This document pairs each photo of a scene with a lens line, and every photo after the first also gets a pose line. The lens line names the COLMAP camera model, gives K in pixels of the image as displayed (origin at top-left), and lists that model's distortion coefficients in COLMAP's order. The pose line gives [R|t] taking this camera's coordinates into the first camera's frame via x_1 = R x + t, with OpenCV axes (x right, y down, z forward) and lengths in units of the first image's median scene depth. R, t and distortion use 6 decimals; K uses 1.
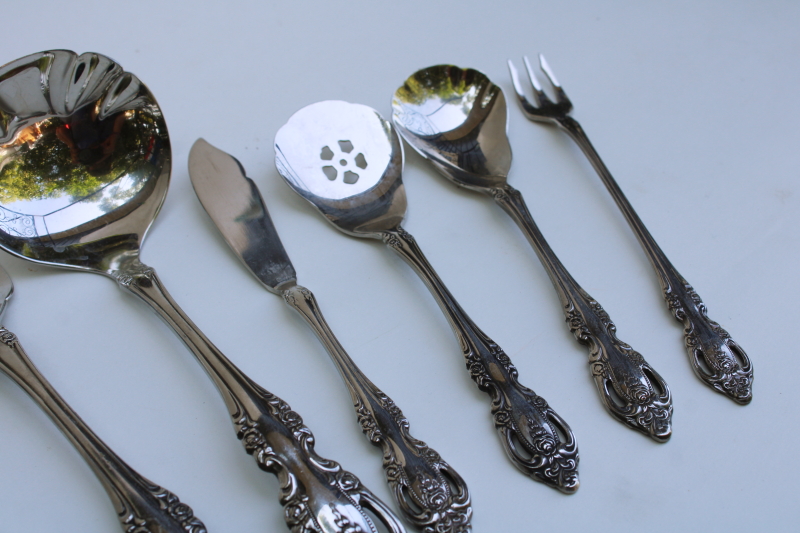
lens RADIAL K [[803.2, 0, 400.6], [0, 803.2, 266.6], [0, 0, 1]] dist [-0.073310, 0.000000]
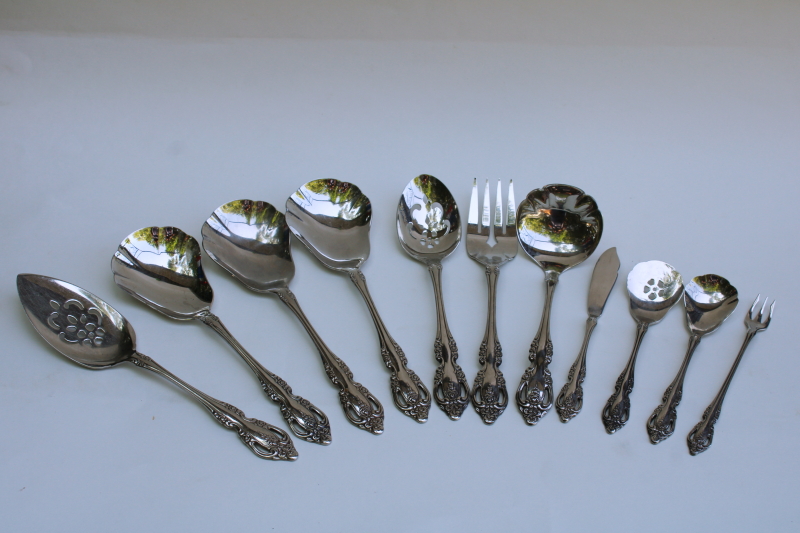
lens RADIAL K [[803.2, 0, 399.9], [0, 803.2, 266.4], [0, 0, 1]] dist [-0.073310, 0.000000]
pose [[0.577215, 0.500952, -0.644880, 0.977733], [-0.562456, 0.816421, 0.130767, -0.080734], [0.592001, 0.287236, 0.753014, -1.160770]]
